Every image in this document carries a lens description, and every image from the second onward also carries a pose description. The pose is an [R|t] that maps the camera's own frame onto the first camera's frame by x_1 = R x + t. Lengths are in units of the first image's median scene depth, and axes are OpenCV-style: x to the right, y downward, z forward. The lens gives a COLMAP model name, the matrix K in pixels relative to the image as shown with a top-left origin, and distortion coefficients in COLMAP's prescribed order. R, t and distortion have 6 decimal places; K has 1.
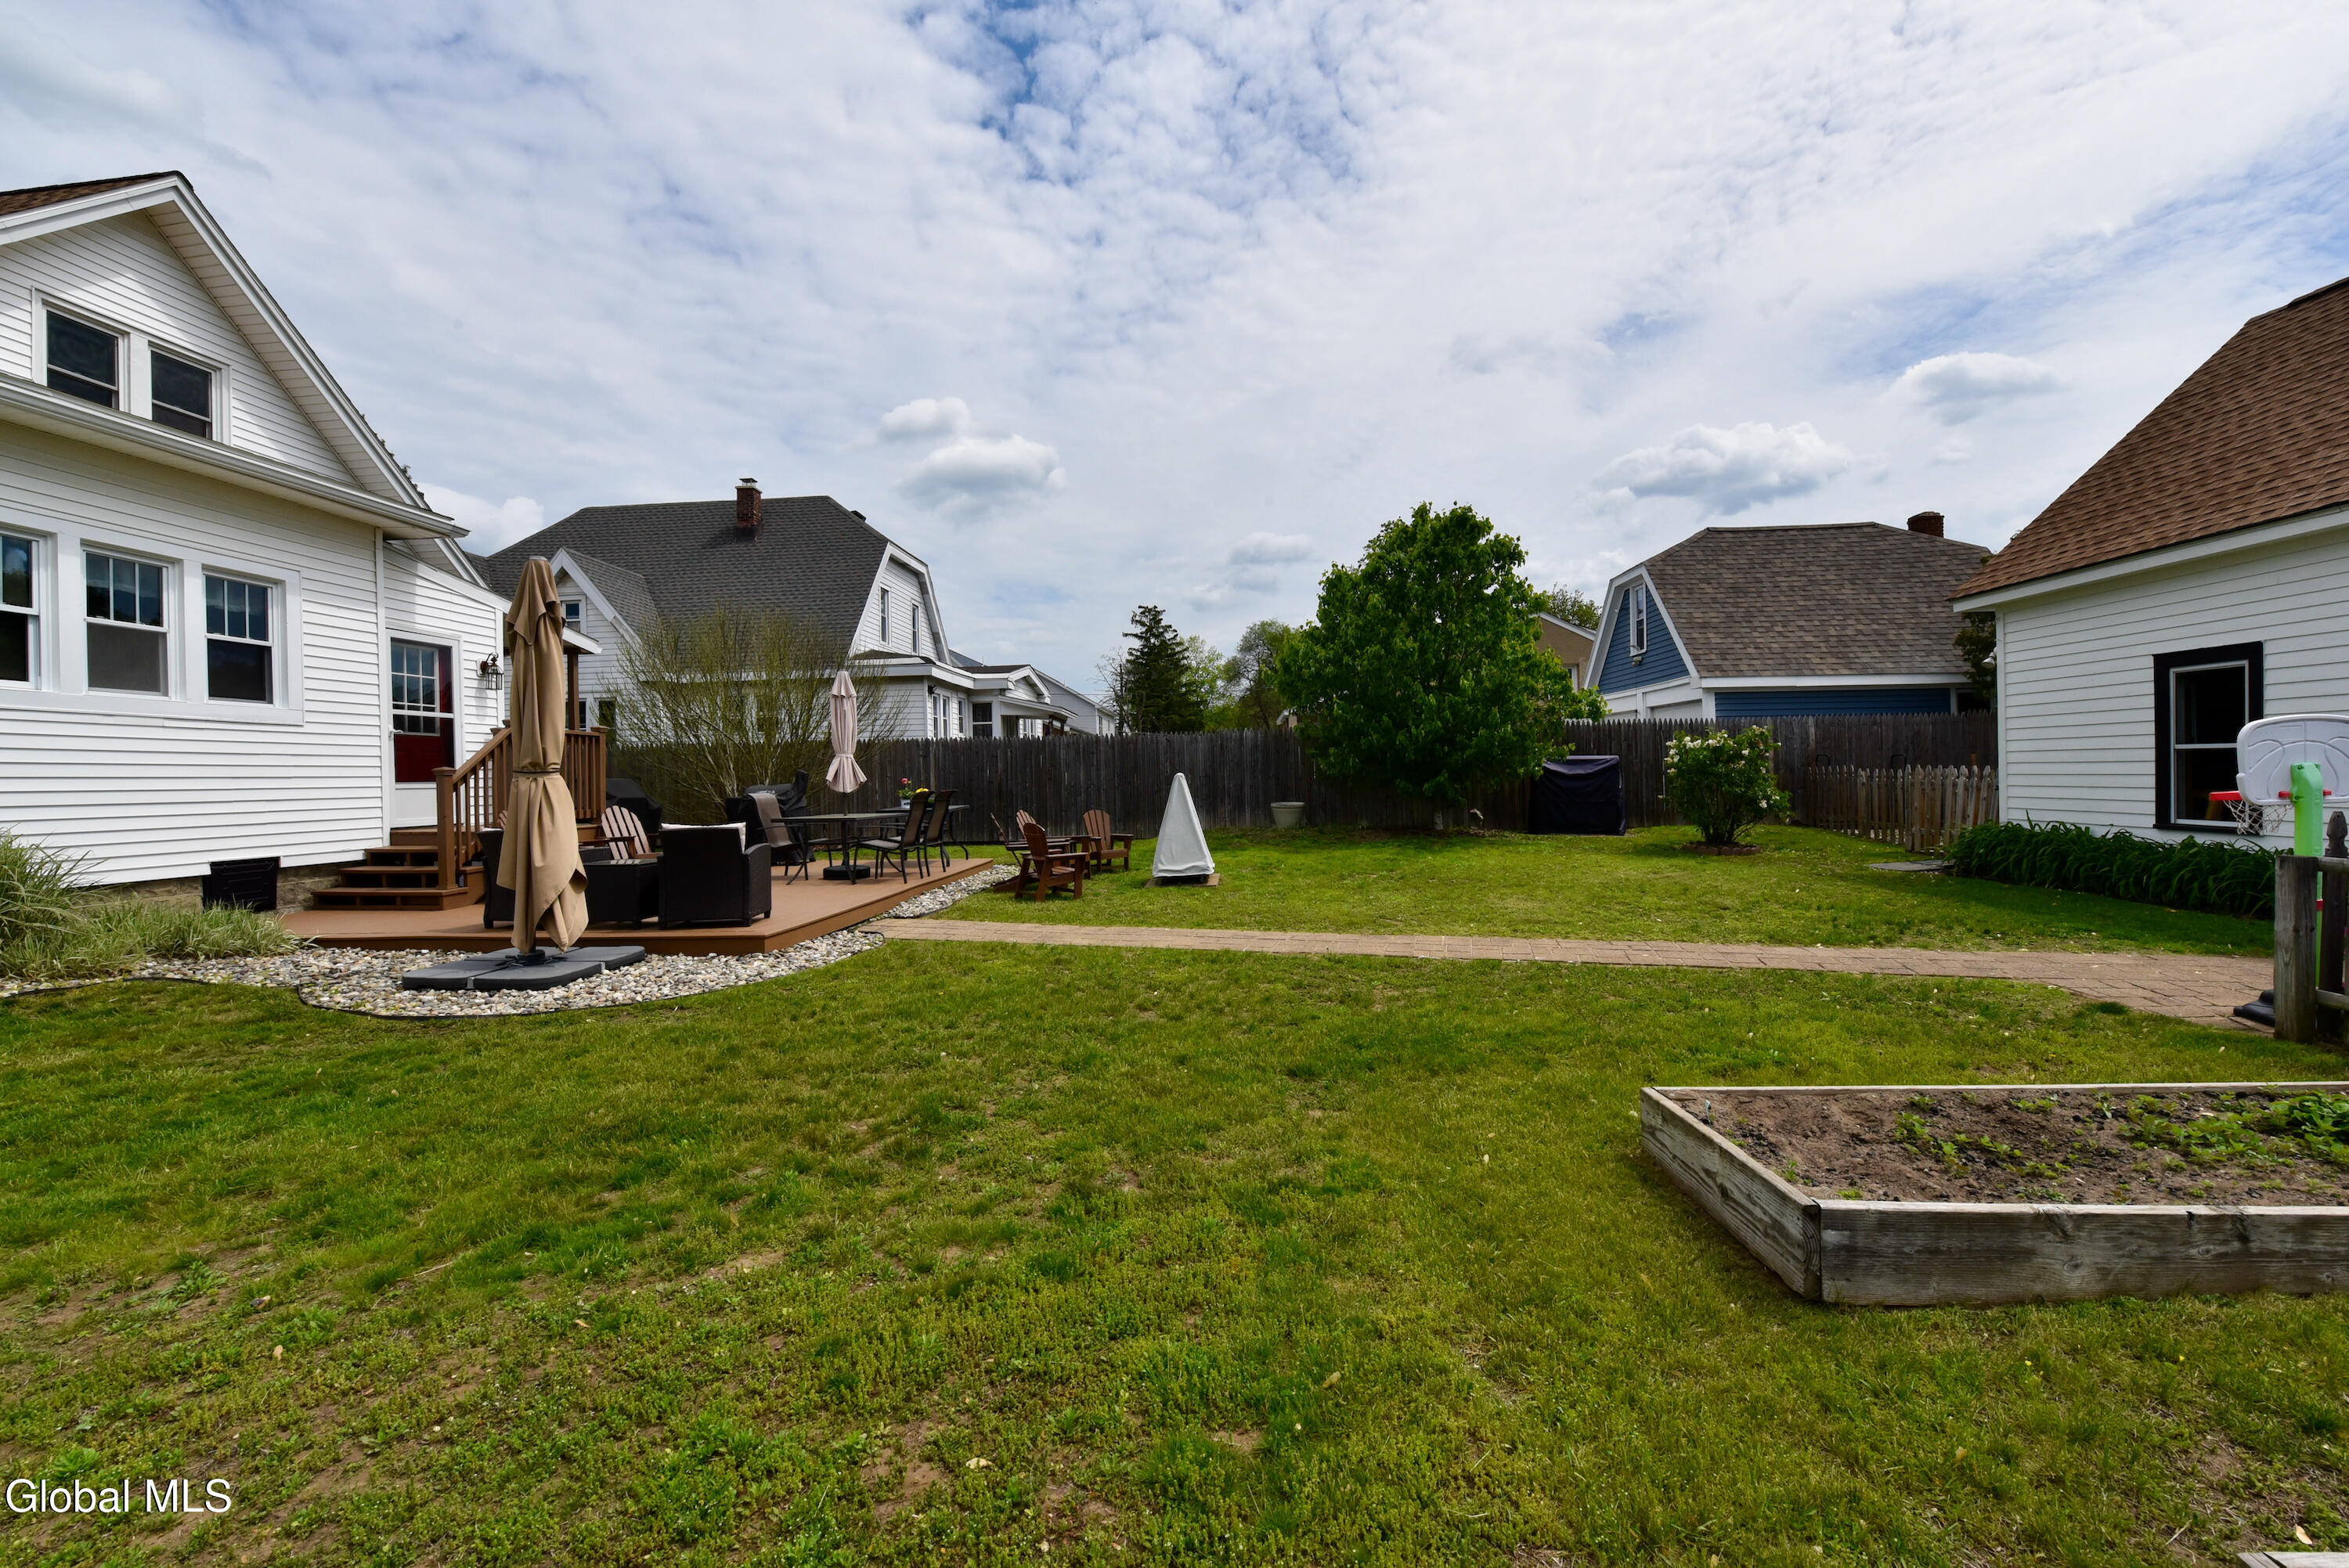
lens RADIAL K [[944.3, 0, 1183.1], [0, 944.3, 788.2], [0, 0, 1]] dist [-0.013708, -0.003724]
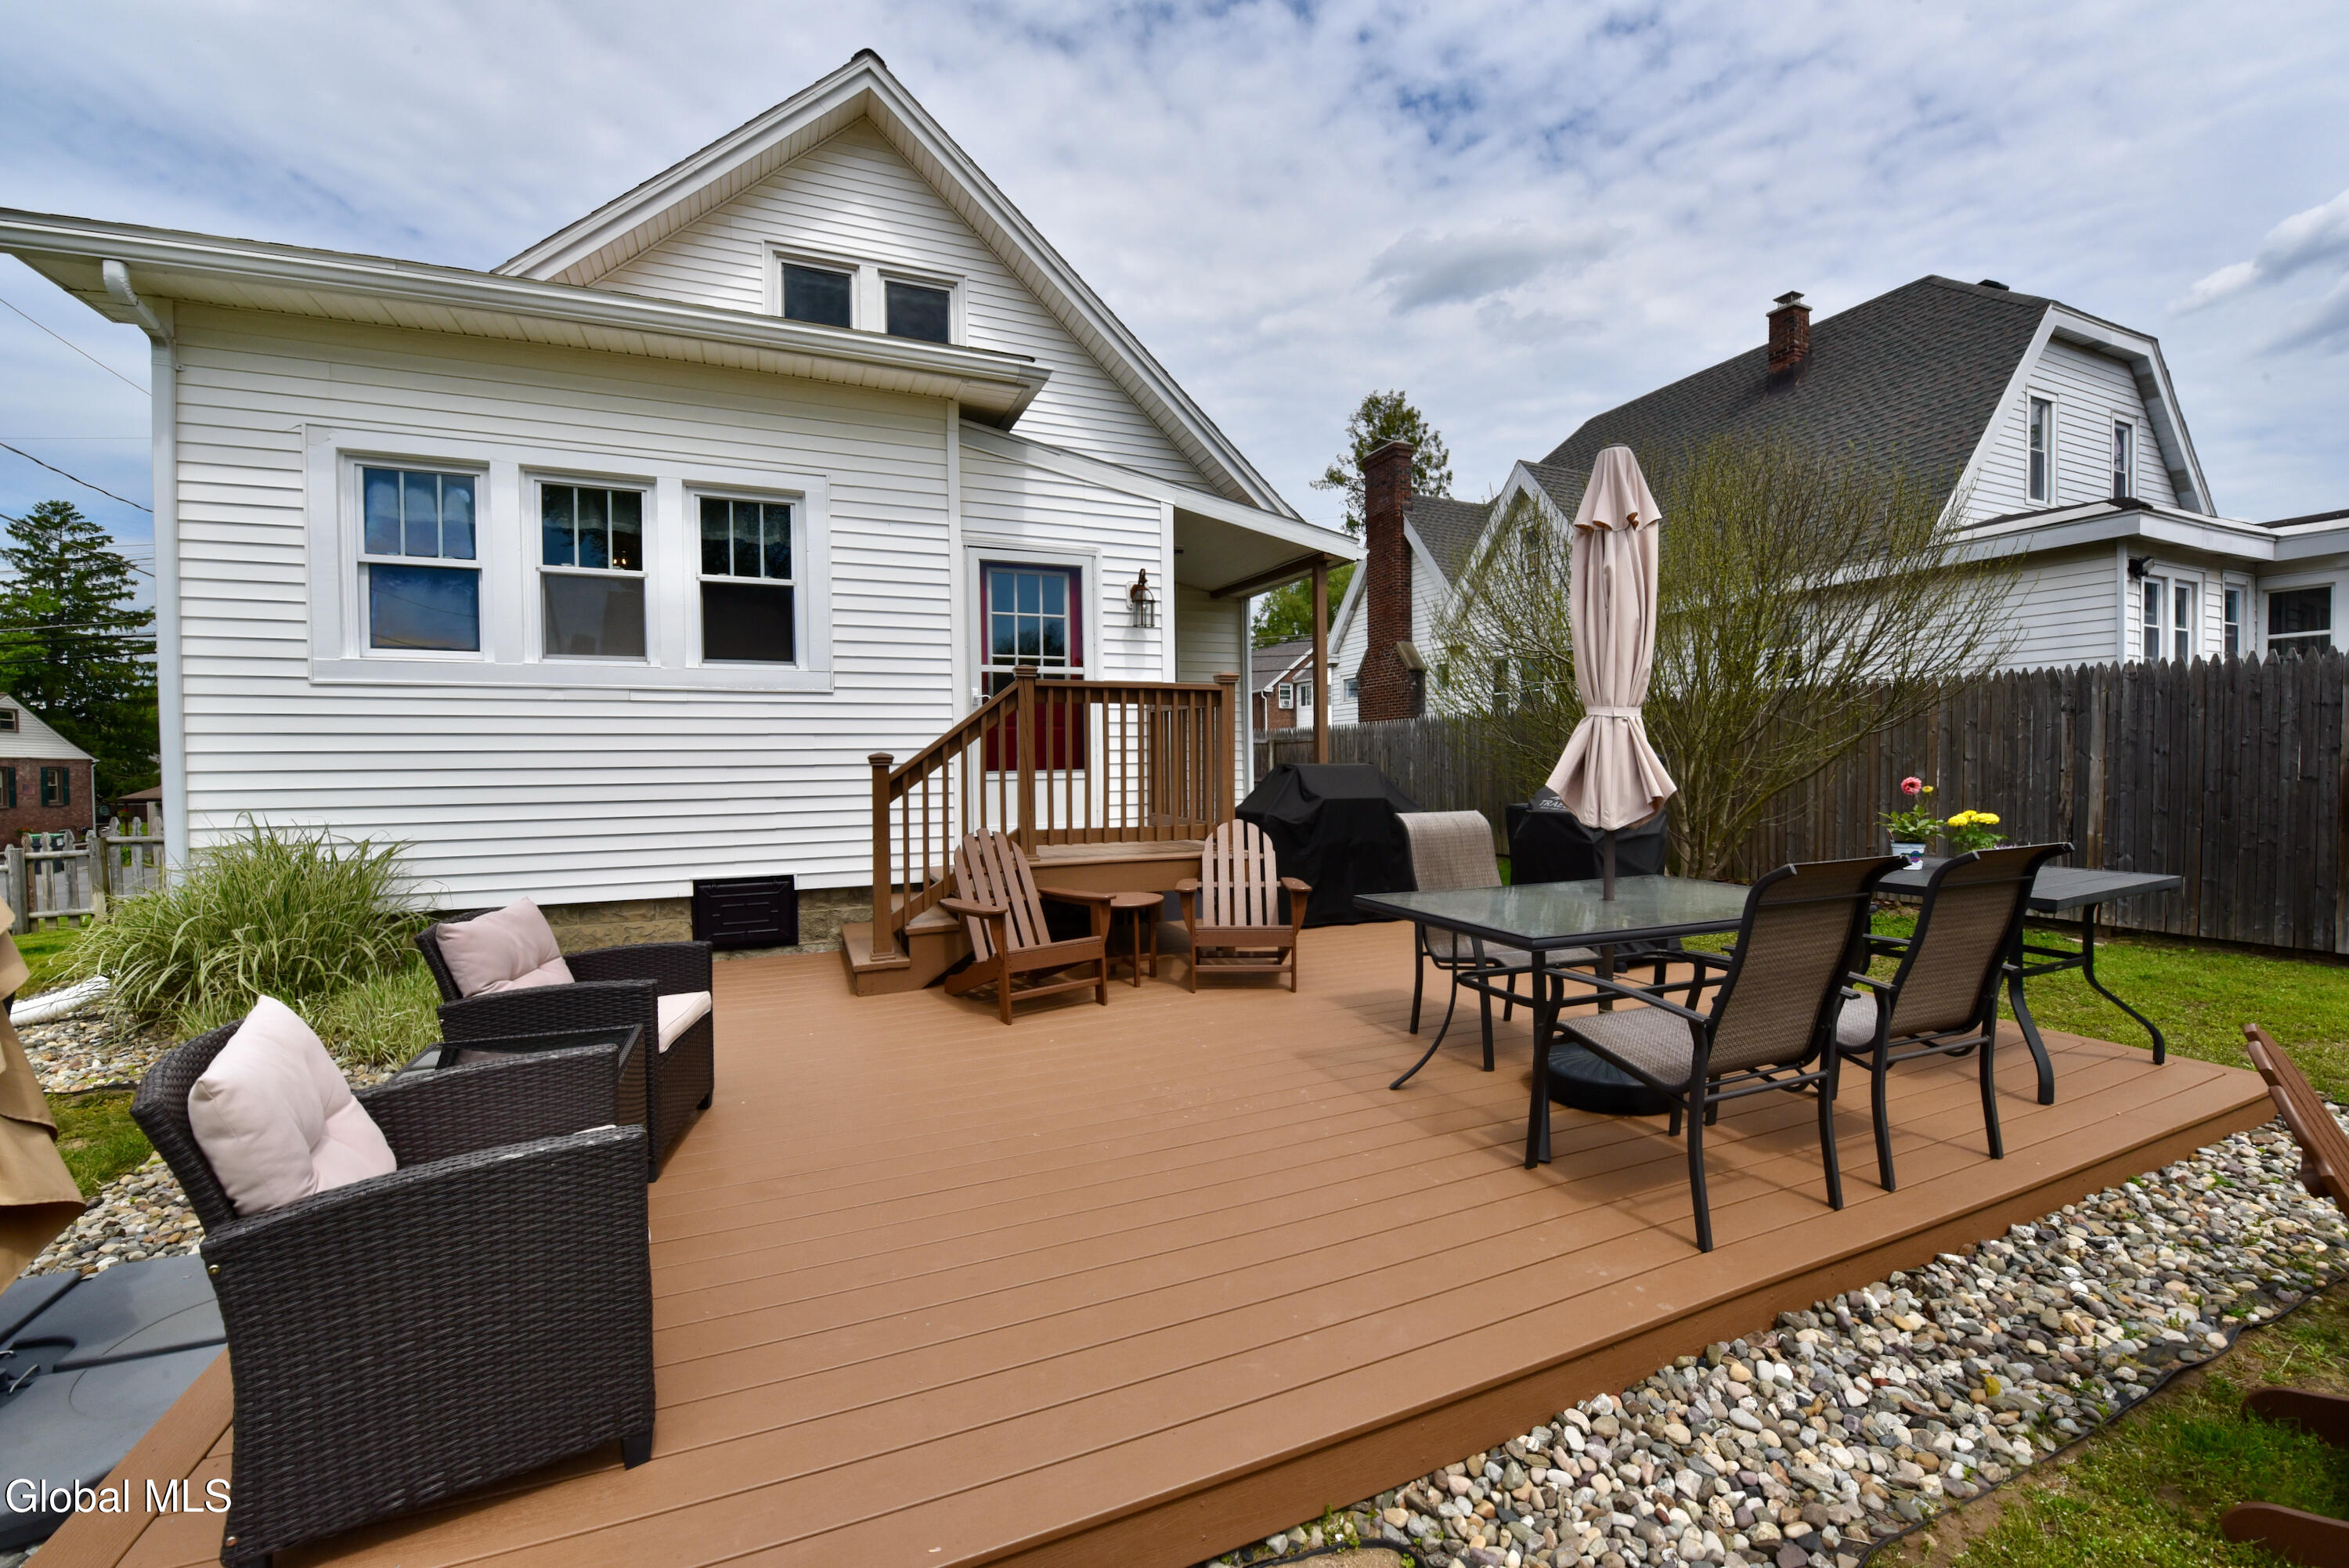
lens RADIAL K [[944.3, 0, 1183.1], [0, 944.3, 788.2], [0, 0, 1]] dist [-0.013708, -0.003724]
pose [[0.455353, 0.039406, -0.889439, -0.178890], [-0.008612, 0.999168, 0.039859, -0.025901], [0.890269, -0.010490, 0.455313, 0.925949]]
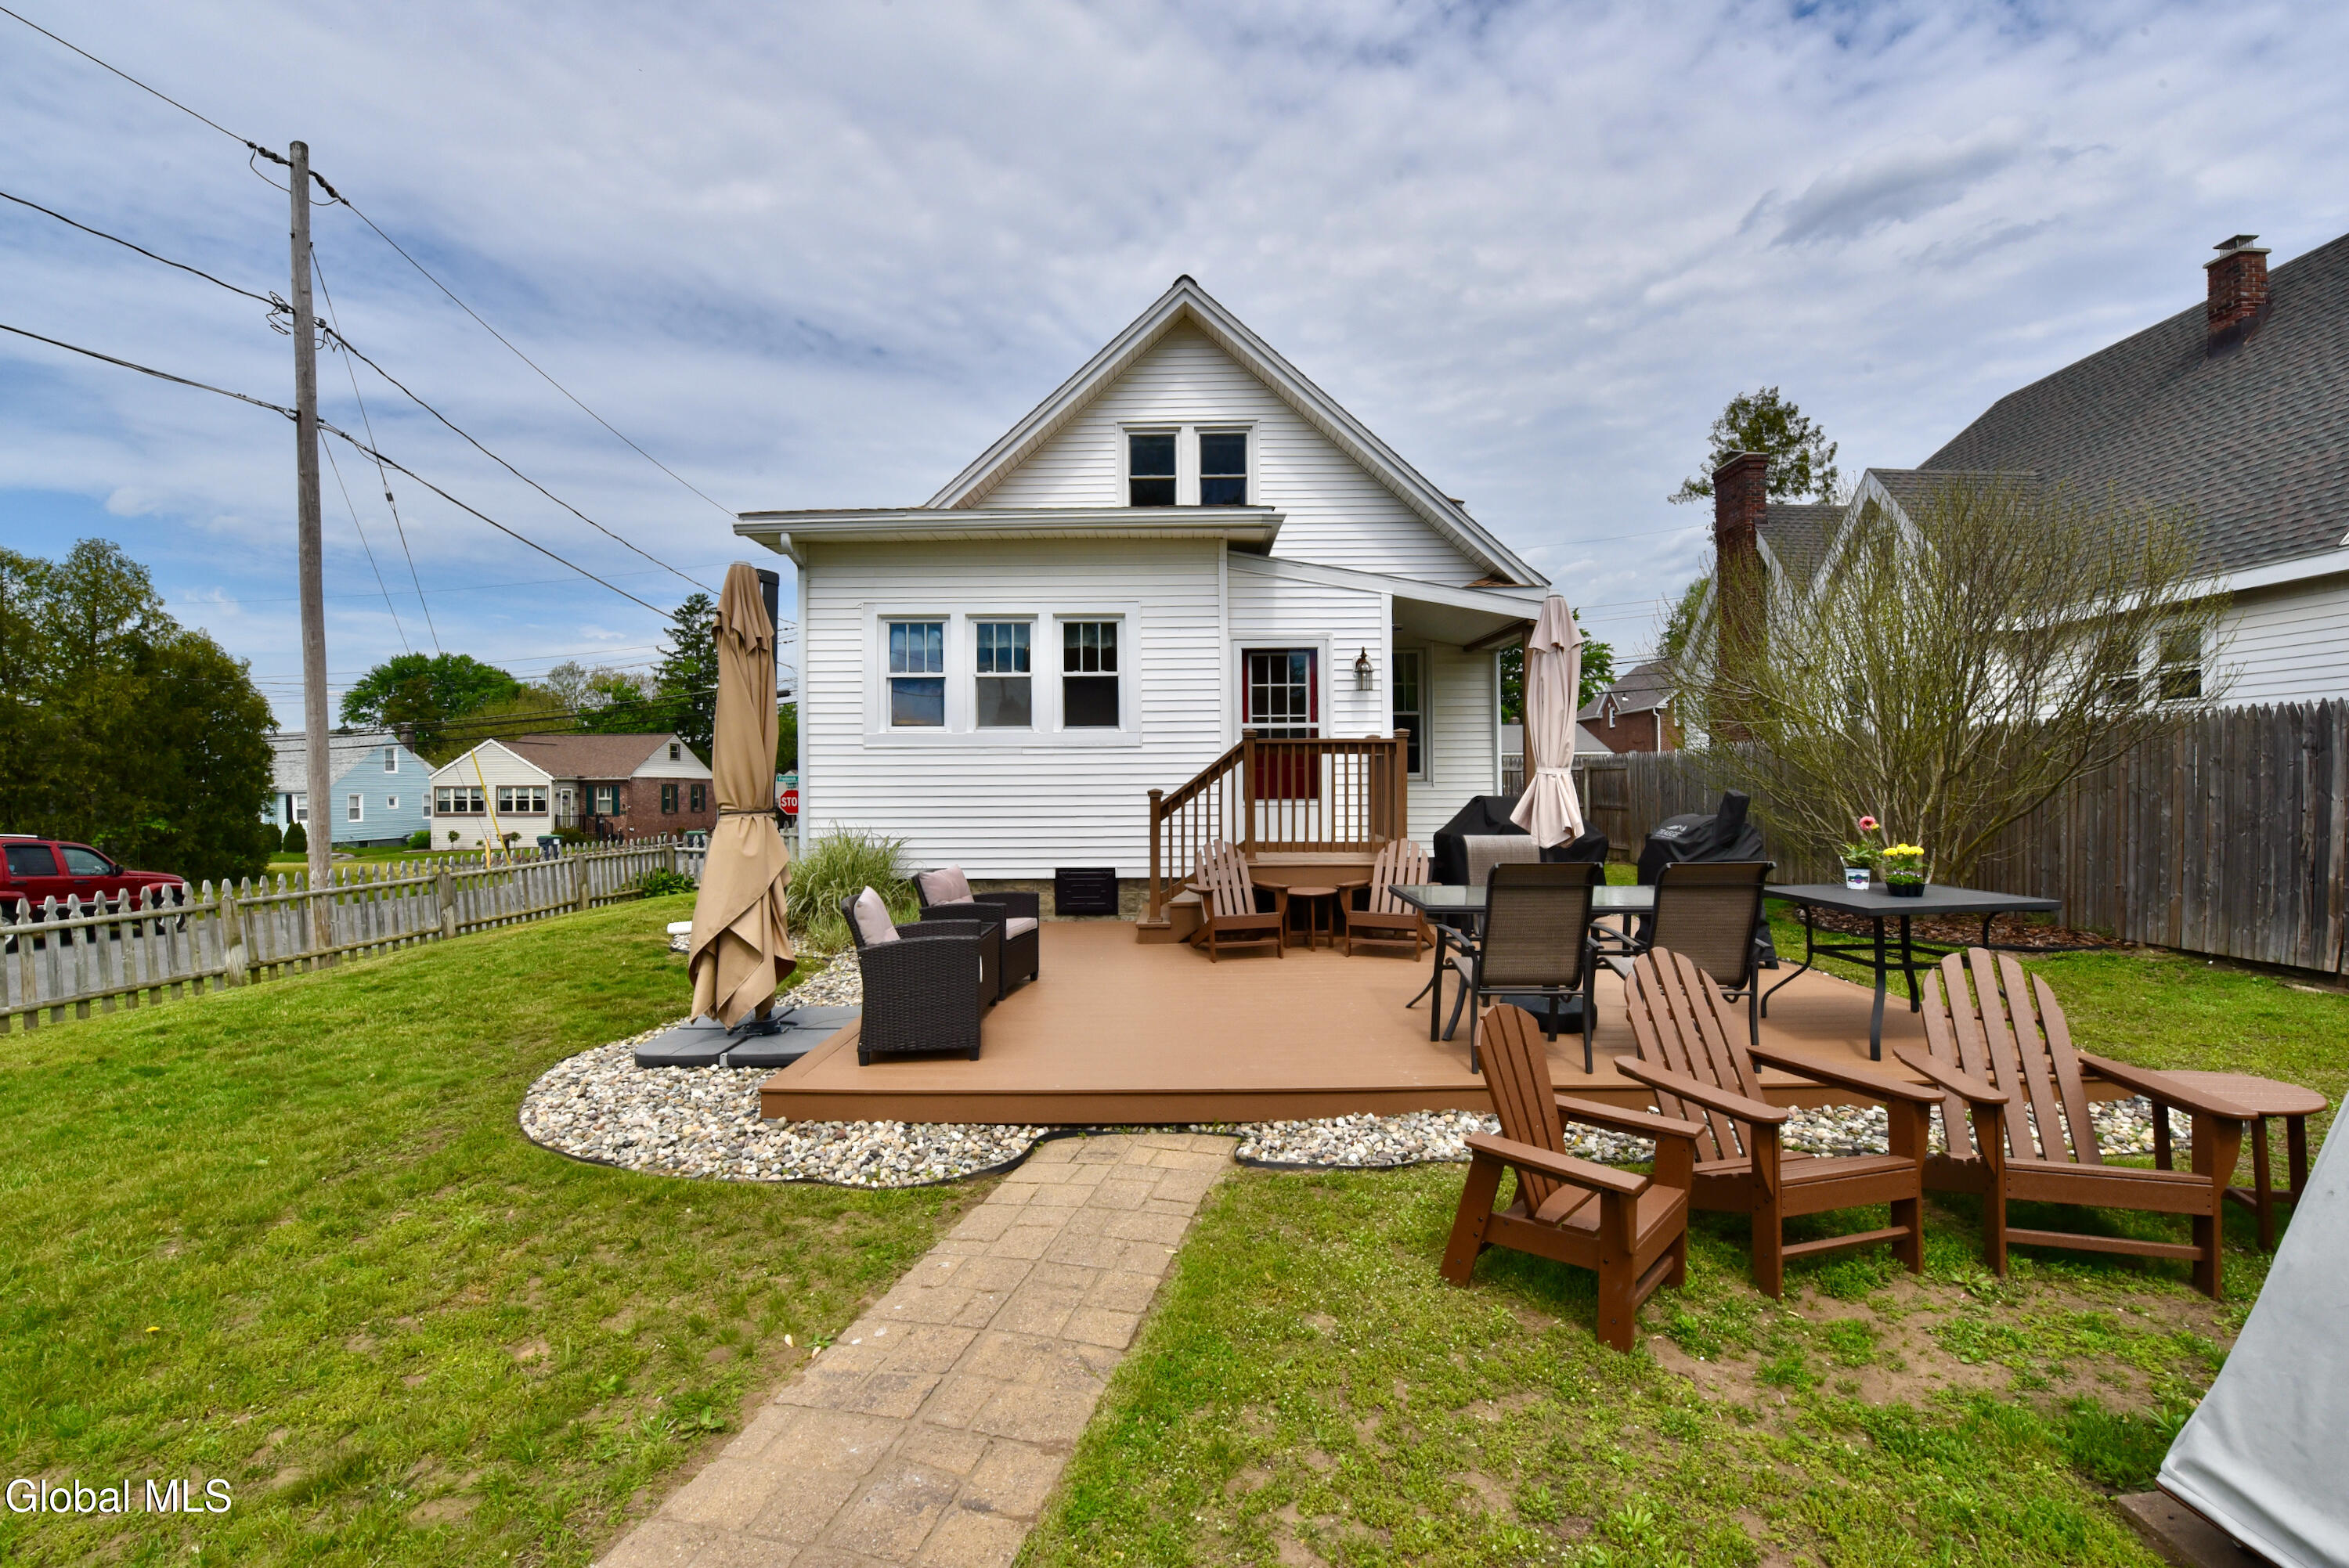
lens RADIAL K [[976.8, 0, 1184.3], [0, 976.8, 785.9], [0, 0, 1]] dist [-0.020423, -0.000244]
pose [[0.060876, 0.021210, -0.997920, 0.175393], [-0.006165, 0.999763, 0.020873, -0.046697], [0.998126, 0.004881, 0.060992, 0.999219]]
